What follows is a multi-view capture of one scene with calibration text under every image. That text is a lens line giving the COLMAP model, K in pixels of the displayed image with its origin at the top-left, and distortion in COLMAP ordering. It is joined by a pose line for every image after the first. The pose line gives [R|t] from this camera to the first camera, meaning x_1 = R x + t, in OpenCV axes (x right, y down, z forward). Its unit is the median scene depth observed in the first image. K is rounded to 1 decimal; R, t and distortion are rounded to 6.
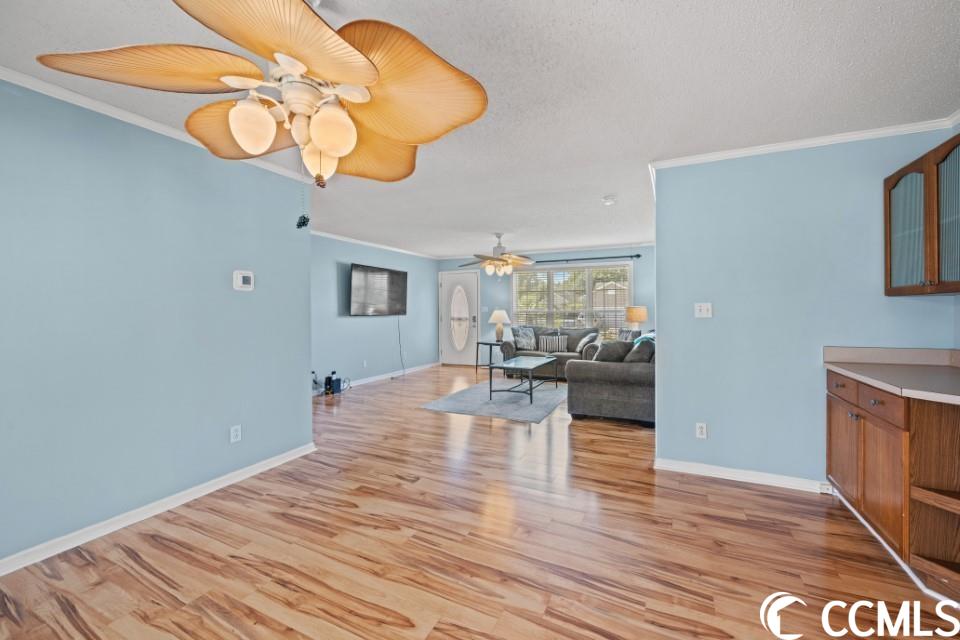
lens RADIAL K [[389.9, 0, 479.5], [0, 389.9, 315.4], [0, 0, 1]] dist [0.000731, -0.000292]
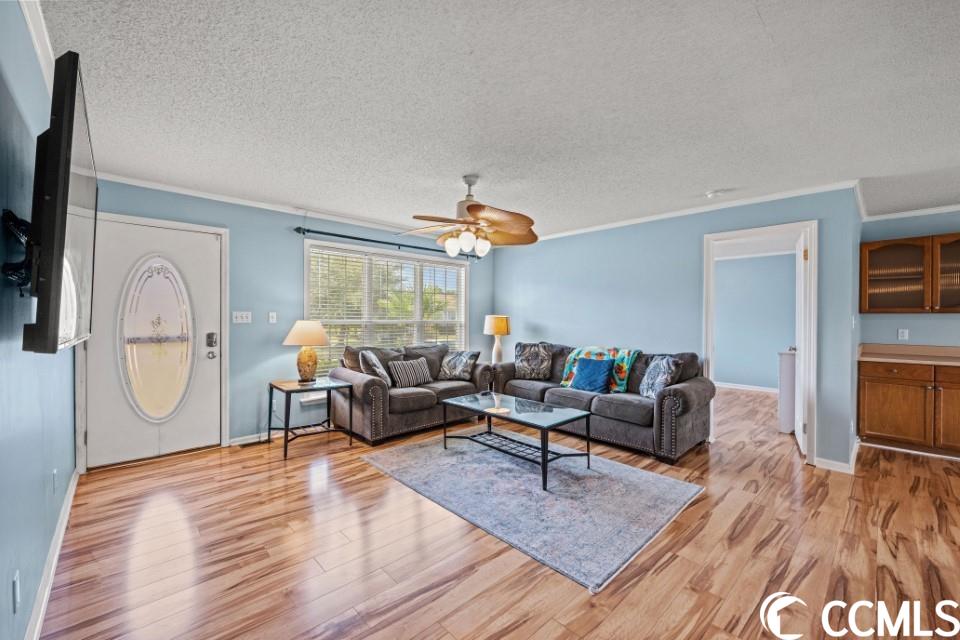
lens RADIAL K [[388.0, 0, 480.0], [0, 388.0, 320.0], [0, 0, 1]] dist [-0.003056, 0.000220]
pose [[0.355321, 0.001665, 0.934743, -0.441299], [0.009267, 0.999943, -0.005303, -0.010688], [-0.934699, 0.010547, 0.355285, 0.798482]]
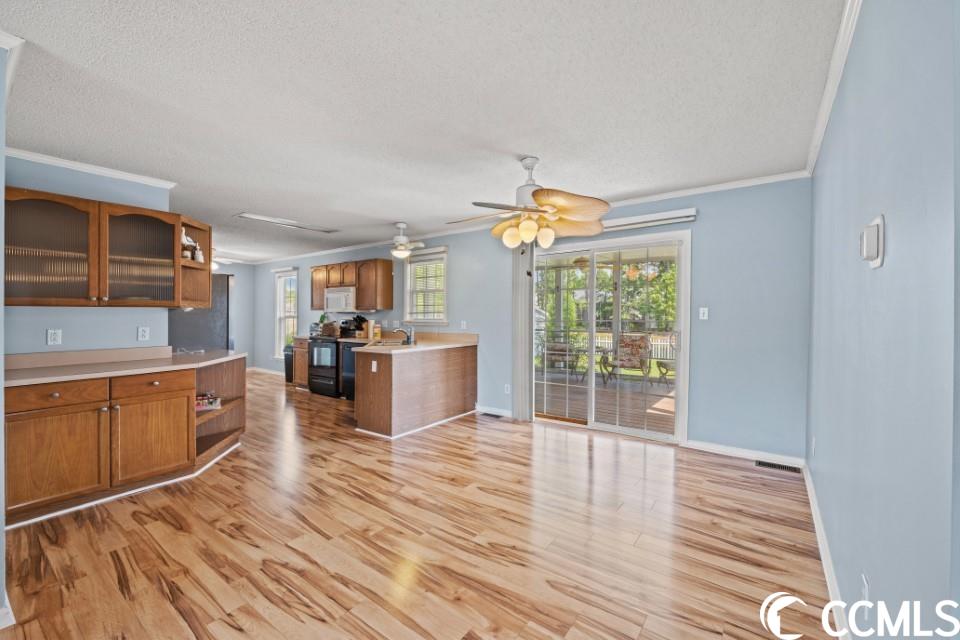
lens RADIAL K [[389.9, 0, 479.5], [0, 389.9, 315.4], [0, 0, 1]] dist [0.000731, -0.000292]
pose [[-0.982870, 0.006639, 0.184183, -0.133474], [0.010680, 0.999723, 0.020959, -0.012493], [-0.183993, 0.022567, -0.982669, 0.713109]]
